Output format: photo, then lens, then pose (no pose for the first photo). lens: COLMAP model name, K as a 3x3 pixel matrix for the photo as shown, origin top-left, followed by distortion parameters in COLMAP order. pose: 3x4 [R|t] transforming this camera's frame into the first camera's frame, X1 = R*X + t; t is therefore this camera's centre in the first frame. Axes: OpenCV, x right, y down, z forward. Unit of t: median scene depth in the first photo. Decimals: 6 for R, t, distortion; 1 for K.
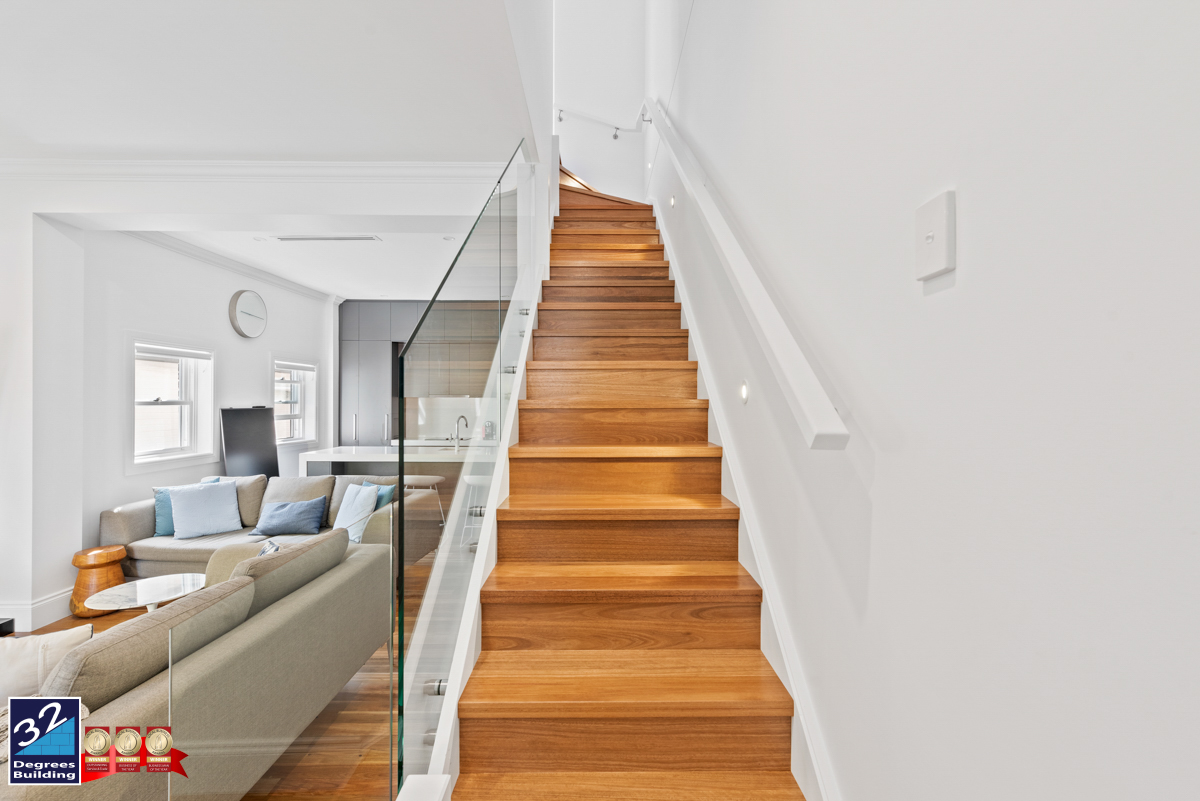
lens RADIAL K [[517.6, 0, 598.2], [0, 517.6, 403.8], [0, 0, 1]] dist [0.000019, 0.000409]
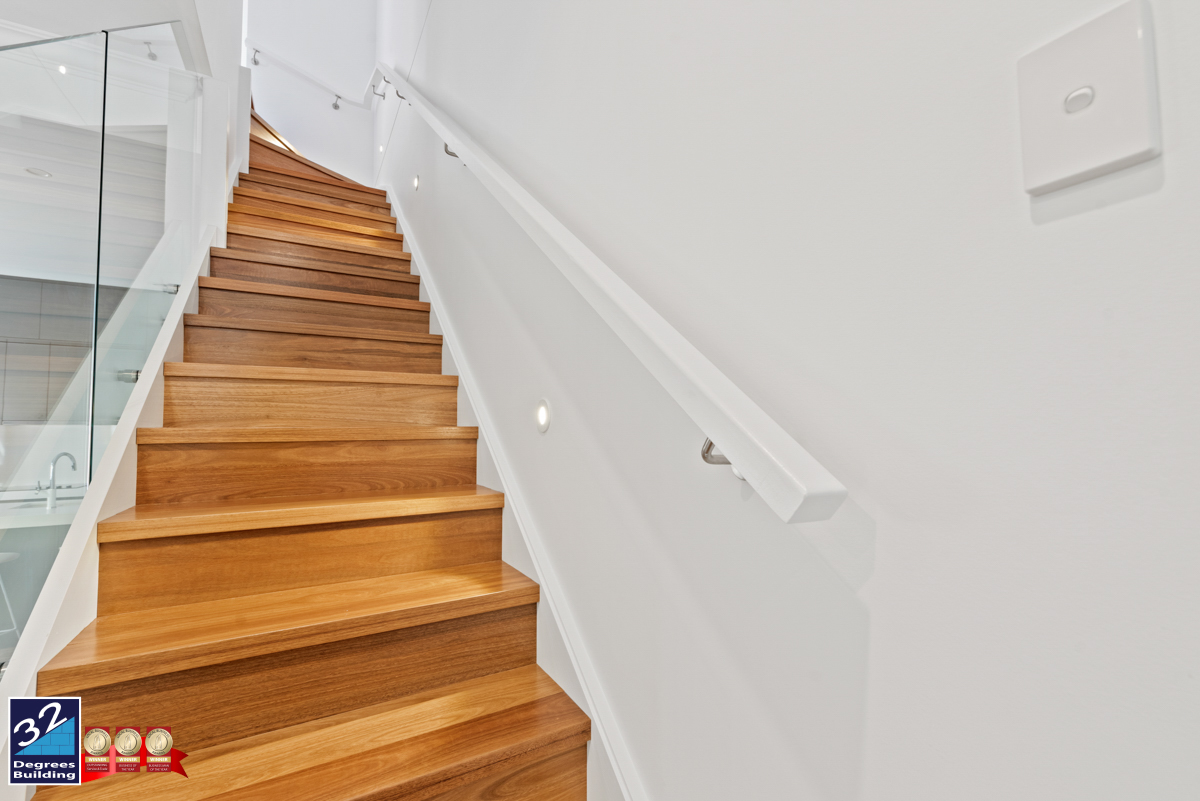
lens RADIAL K [[517.6, 0, 605.2], [0, 517.6, 408.4], [0, 0, 1]] dist [0.000019, 0.000409]
pose [[0.866441, 0.015091, 0.499052, 0.002240], [0.006276, 0.999135, -0.041109, -0.003112], [-0.499241, 0.038750, 0.865596, 0.292799]]
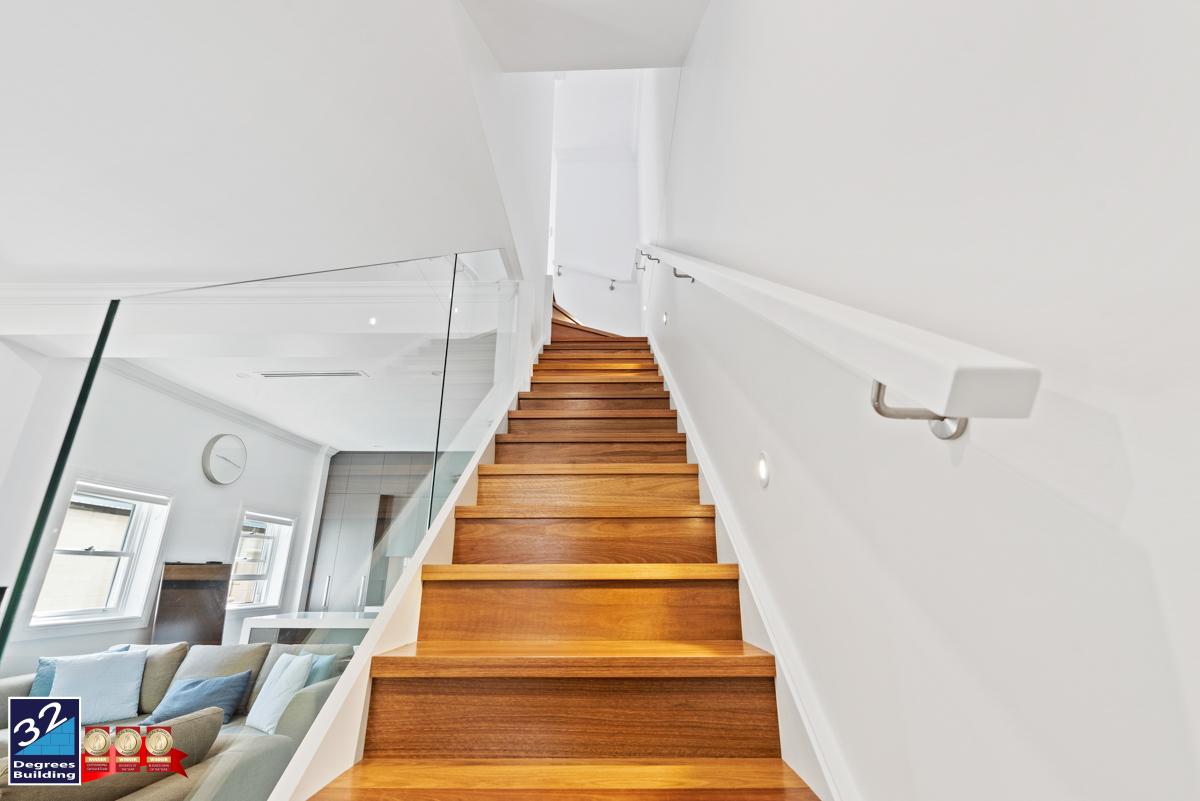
lens RADIAL K [[517.6, 0, 597.6], [0, 517.6, 403.1], [0, 0, 1]] dist [0.000019, 0.000409]
pose [[0.999790, -0.008177, -0.018768, 0.067370], [0.001827, 0.948753, -0.316014, 0.093086], [0.020390, 0.315913, 0.948569, 0.274669]]
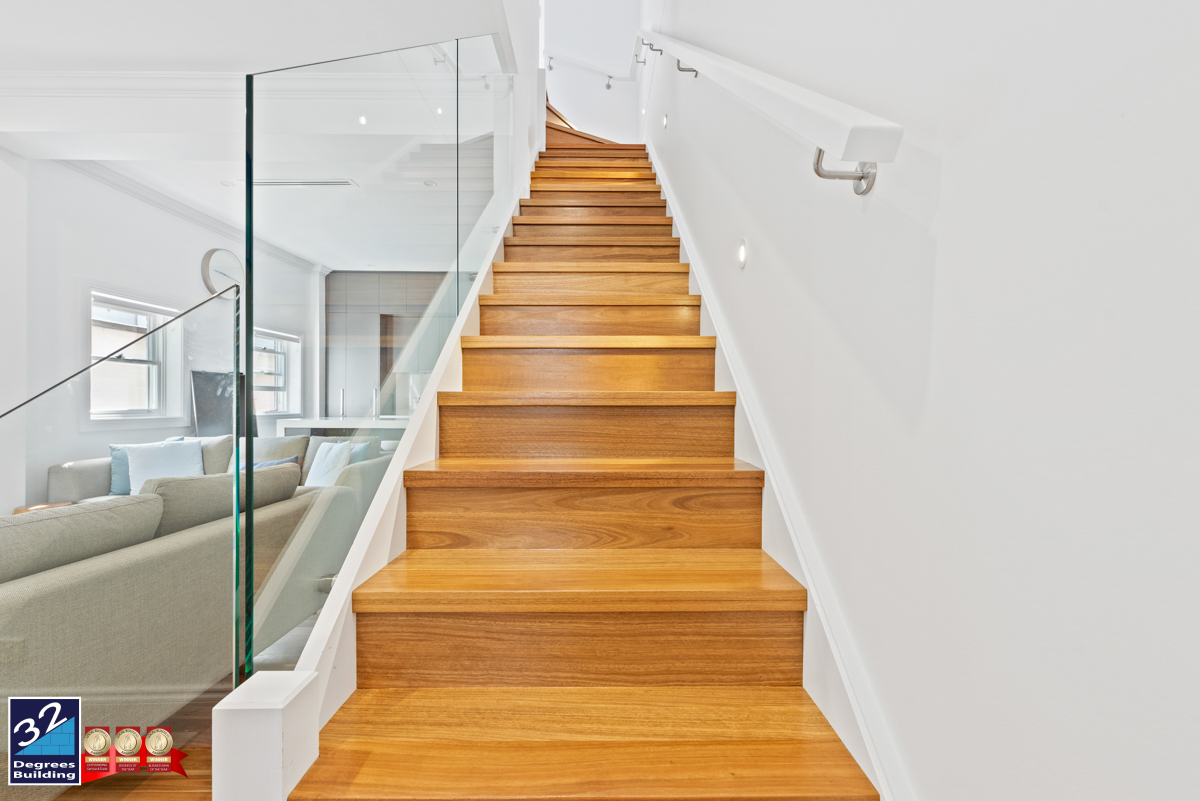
lens RADIAL K [[517.6, 0, 597.3], [0, 517.6, 400.9], [0, 0, 1]] dist [0.000019, 0.000409]
pose [[0.999996, 0.000198, -0.002711, 0.046994], [-0.000189, 0.999995, 0.003183, 0.177089], [0.002712, -0.003183, 0.999991, 0.153520]]
